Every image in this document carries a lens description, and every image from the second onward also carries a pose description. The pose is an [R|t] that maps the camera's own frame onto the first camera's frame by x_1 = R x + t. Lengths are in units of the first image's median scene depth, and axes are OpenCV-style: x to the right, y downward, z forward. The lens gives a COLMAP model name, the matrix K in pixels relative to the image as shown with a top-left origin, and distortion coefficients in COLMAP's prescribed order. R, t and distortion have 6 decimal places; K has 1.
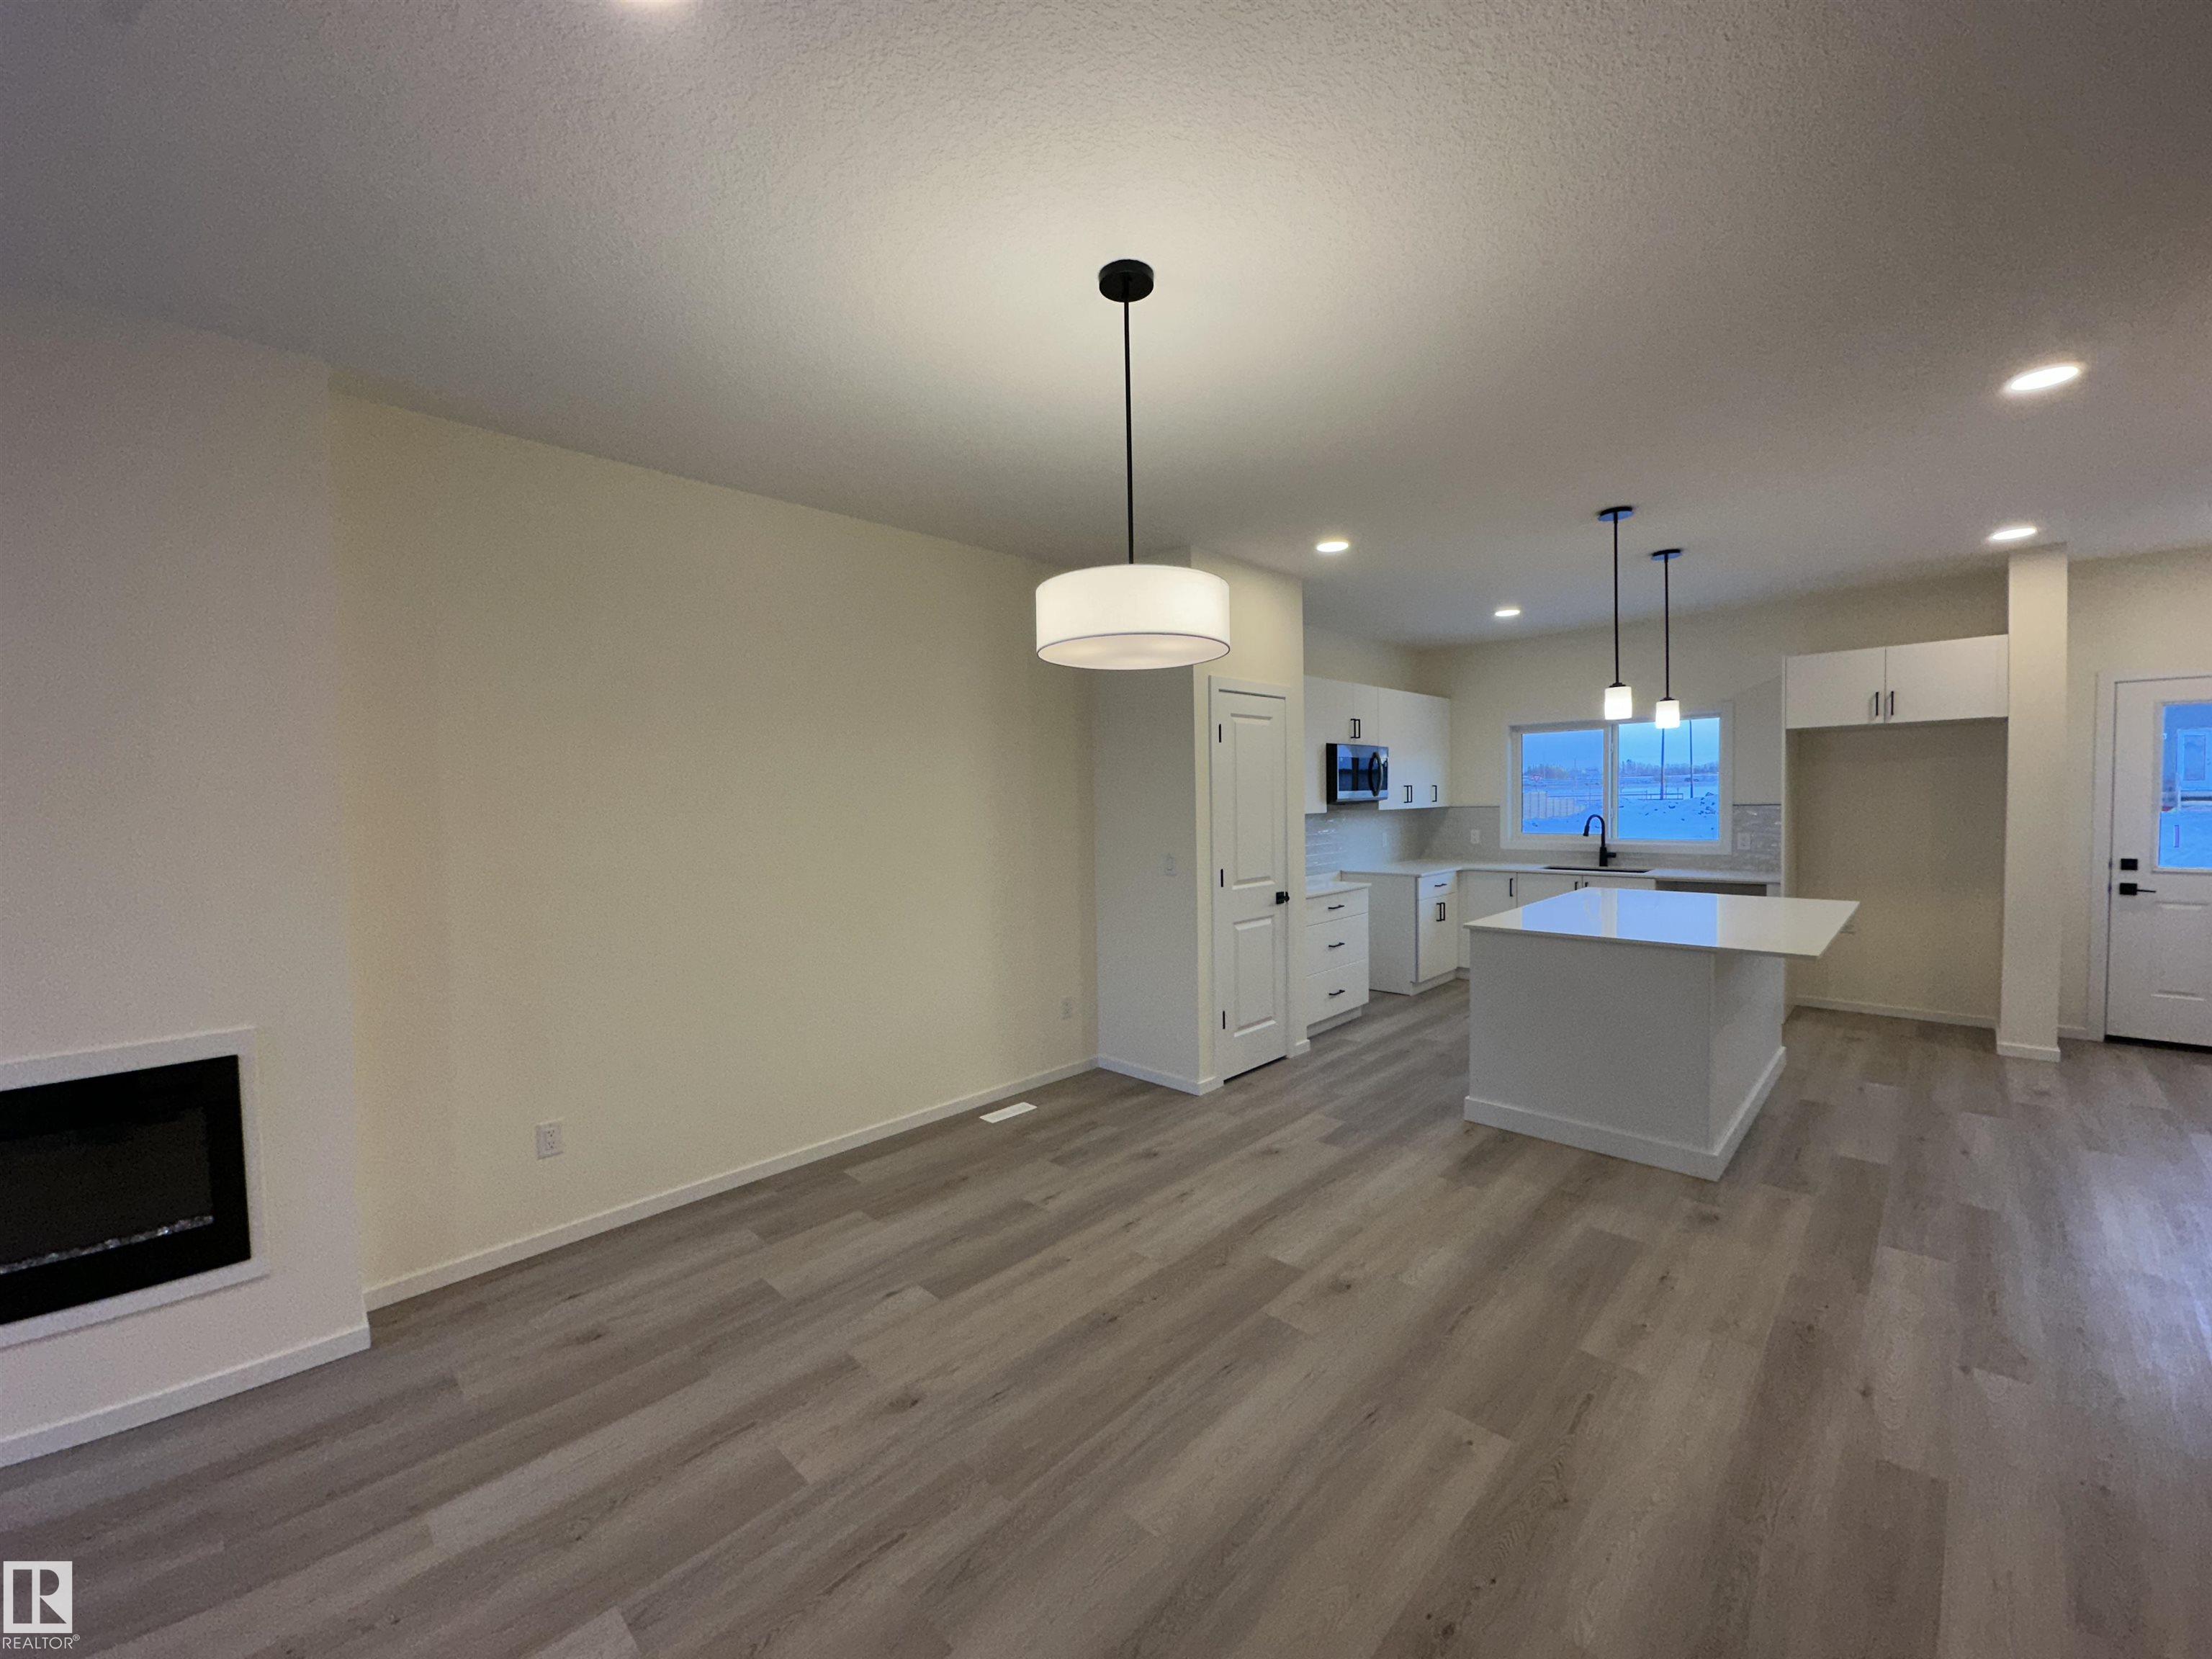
lens RADIAL K [[872.3, 0, 1103.7], [0, 872.3, 832.3], [0, 0, 1]] dist [0.000169, 0.000135]
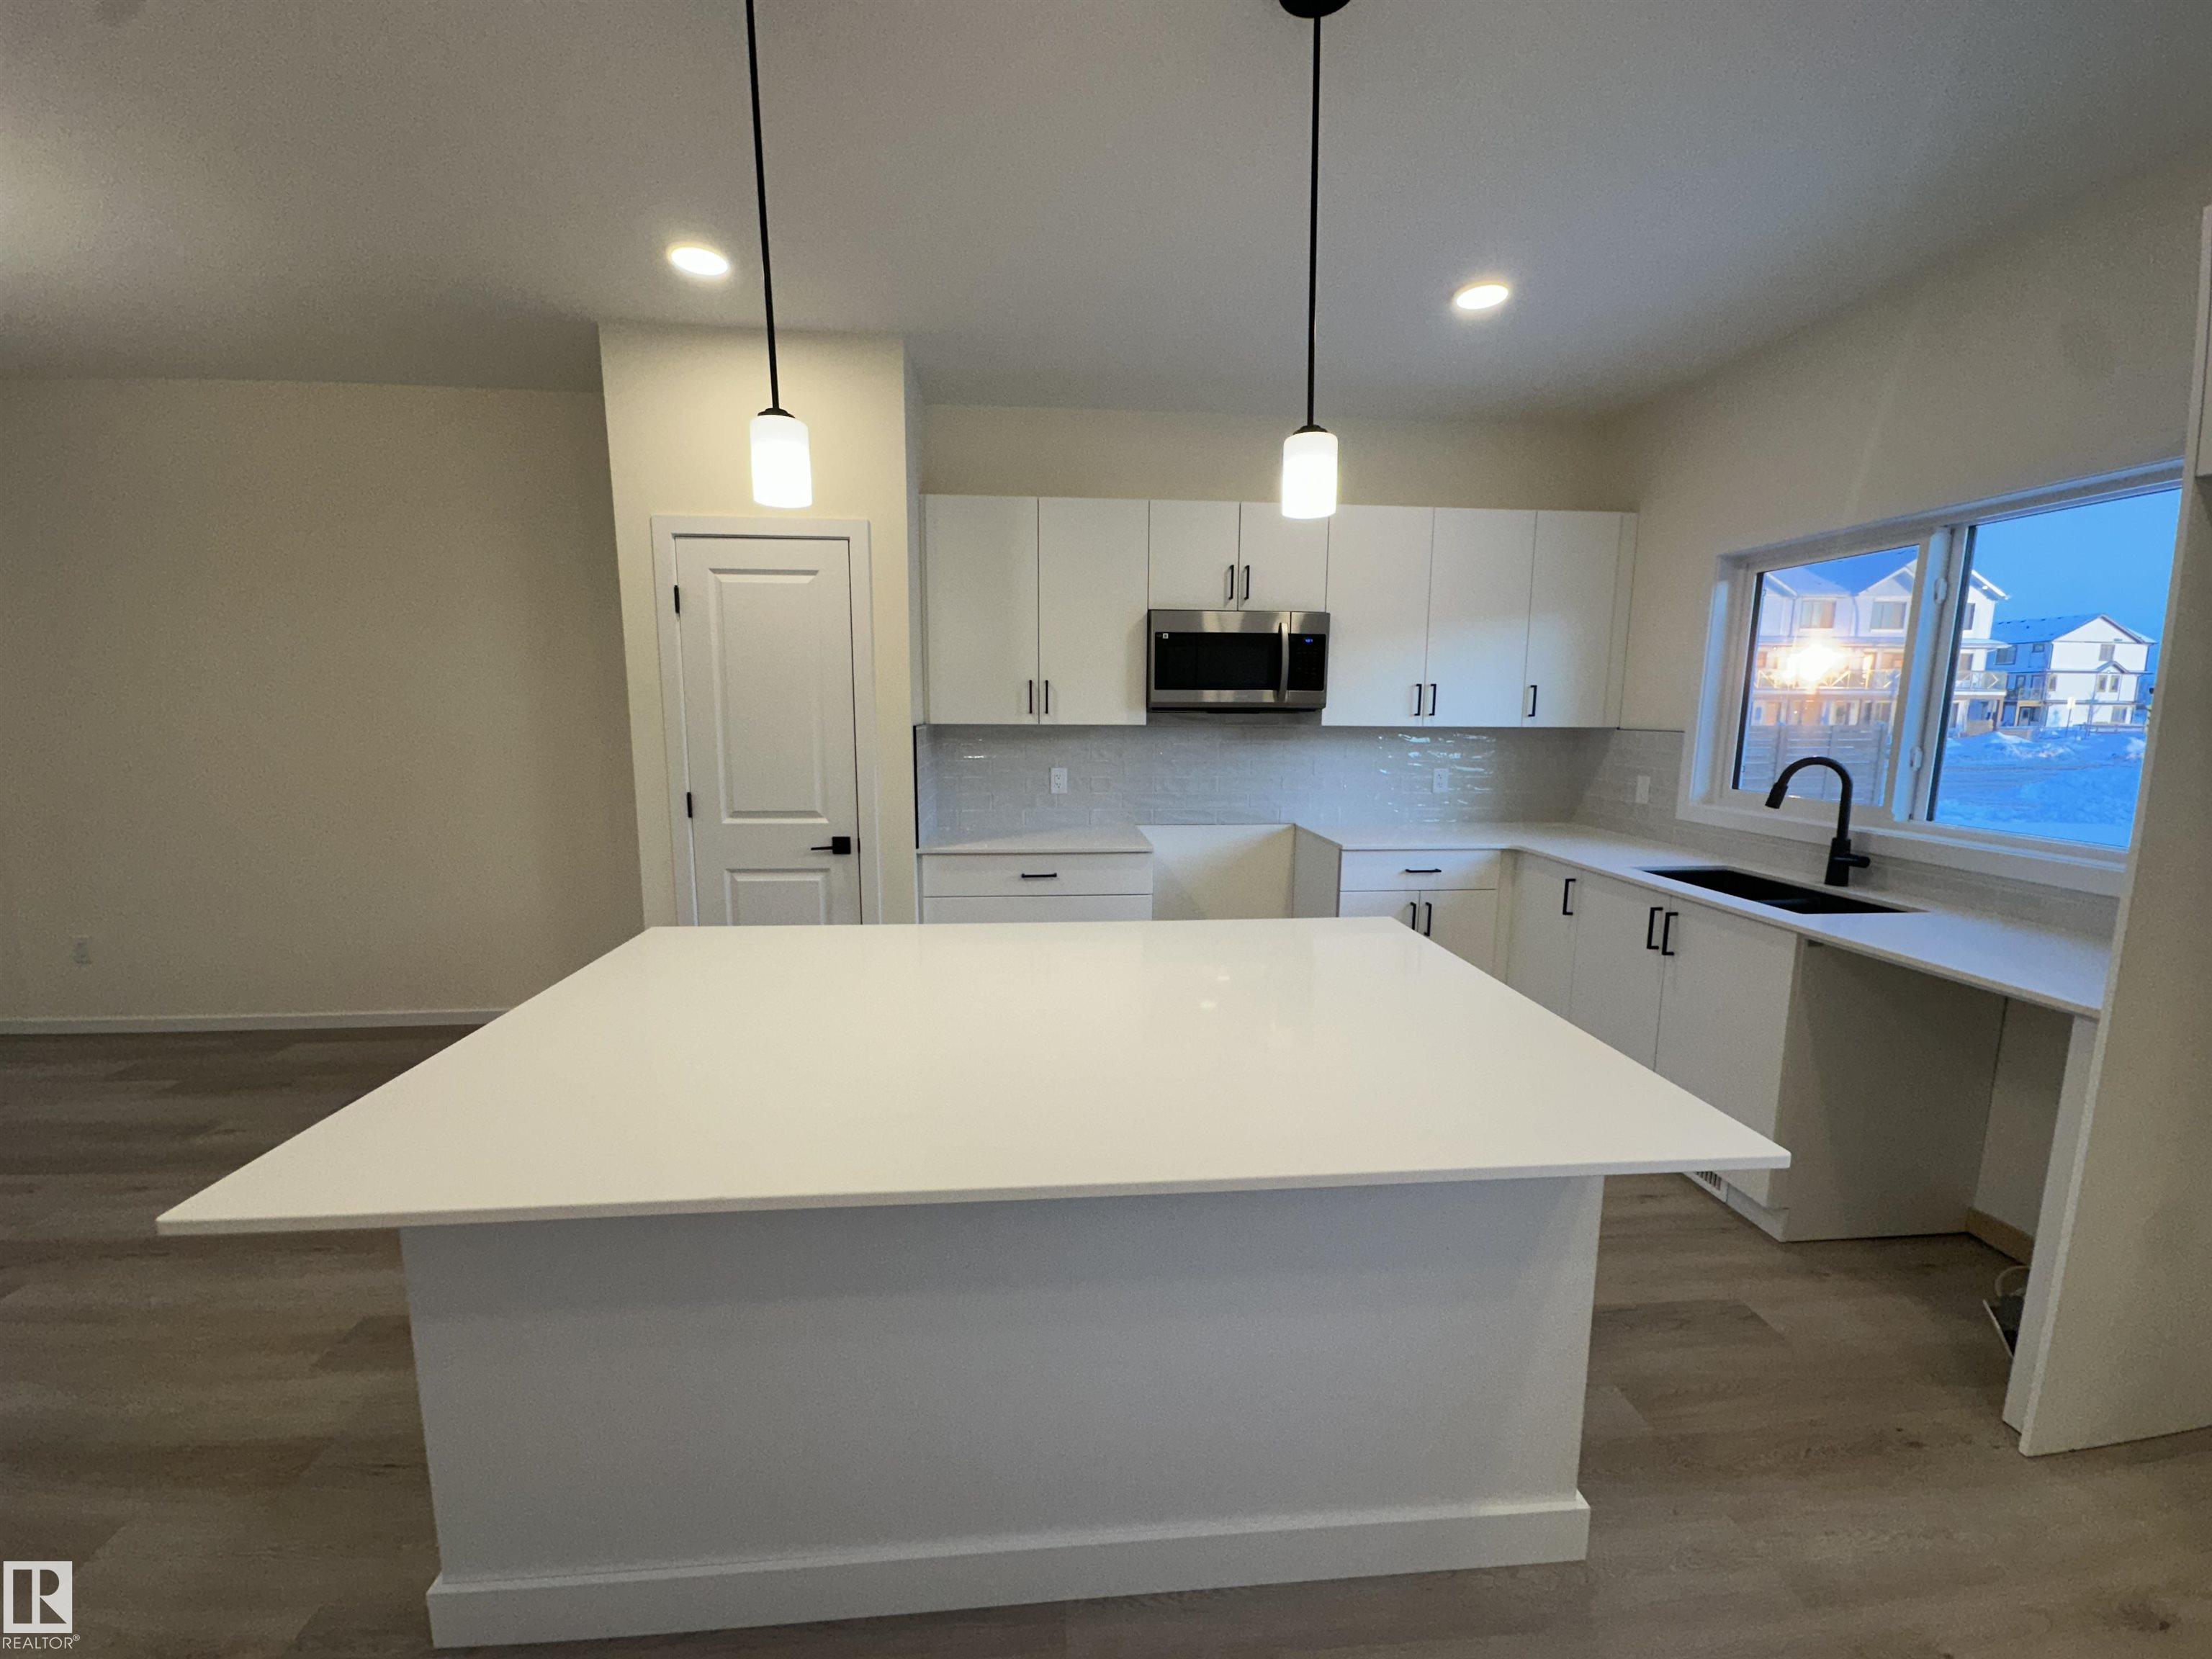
lens RADIAL K [[872.3, 0, 1103.7], [0, 872.3, 832.3], [0, 0, 1]] dist [0.000169, 0.000135]
pose [[0.757081, 0.118763, -0.642435, 0.890736], [-0.047669, 0.990759, 0.126980, -0.033839], [0.651579, -0.065510, 0.755746, 0.710050]]
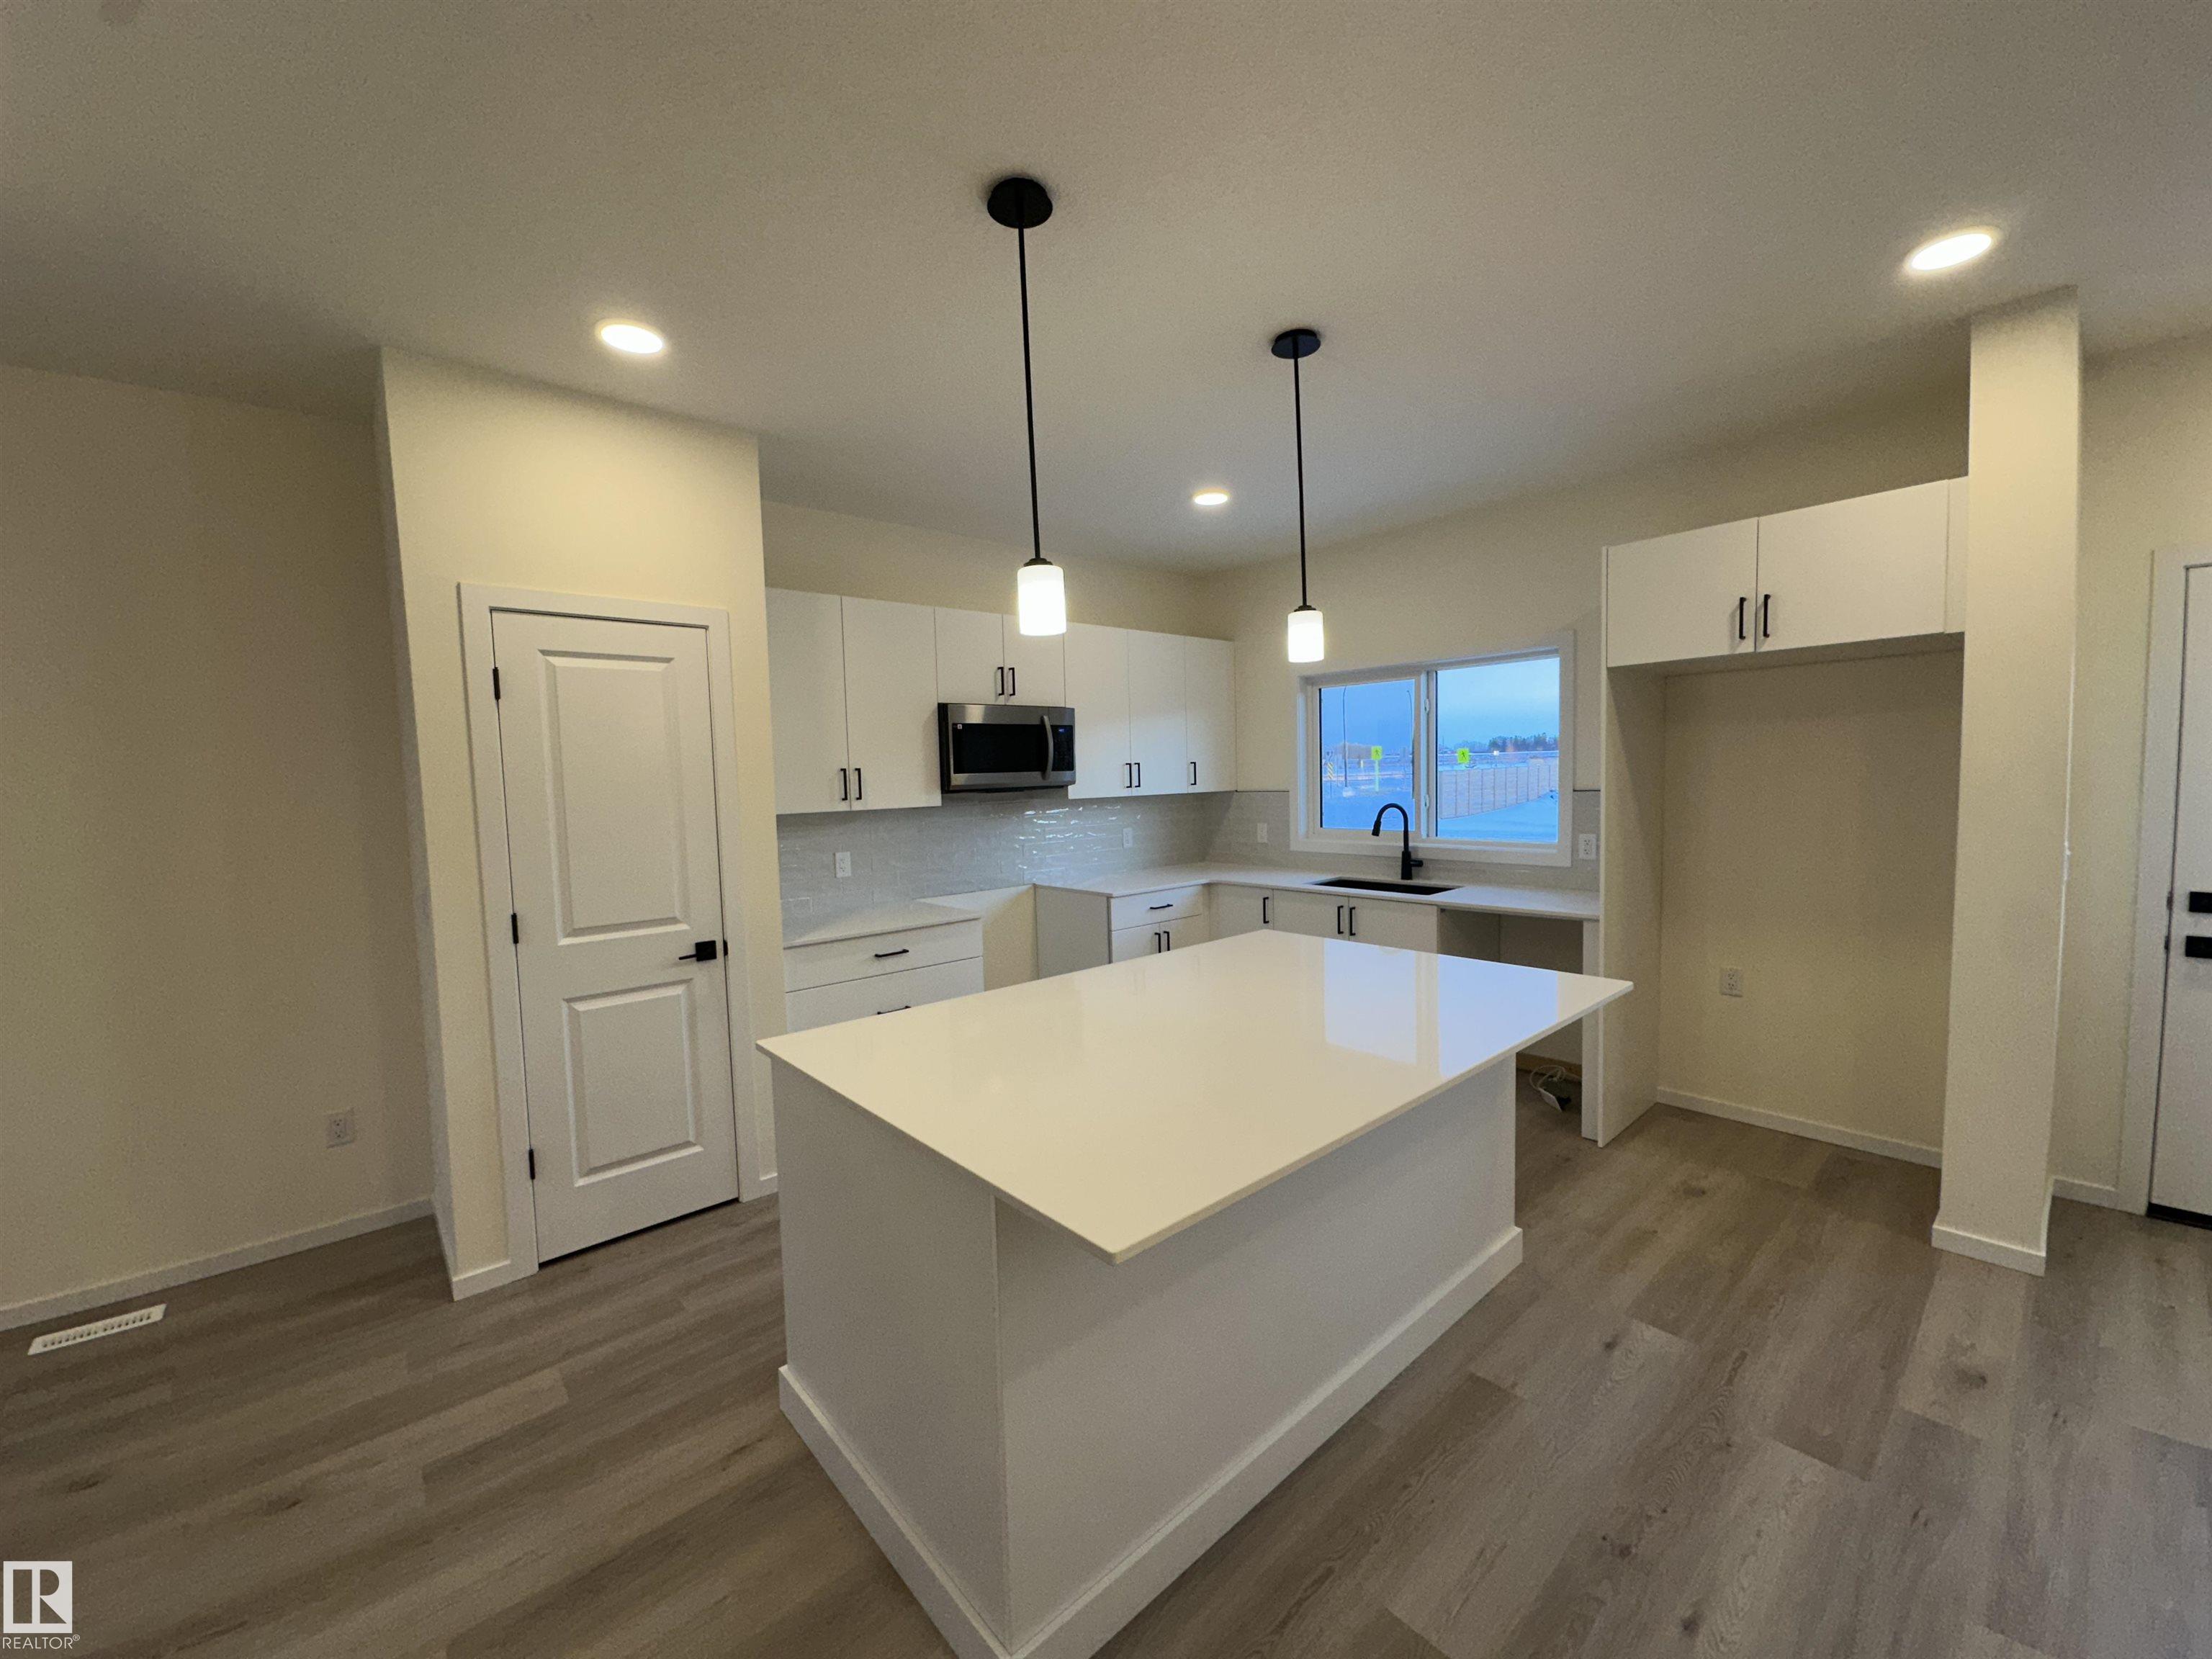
lens RADIAL K [[872.3, 0, 1103.7], [0, 872.3, 832.3], [0, 0, 1]] dist [0.000169, 0.000135]
pose [[0.997327, -0.002288, -0.073037, 0.600174], [0.004429, 0.999565, 0.029175, -0.029319], [0.072938, -0.029420, 0.996902, 0.462297]]
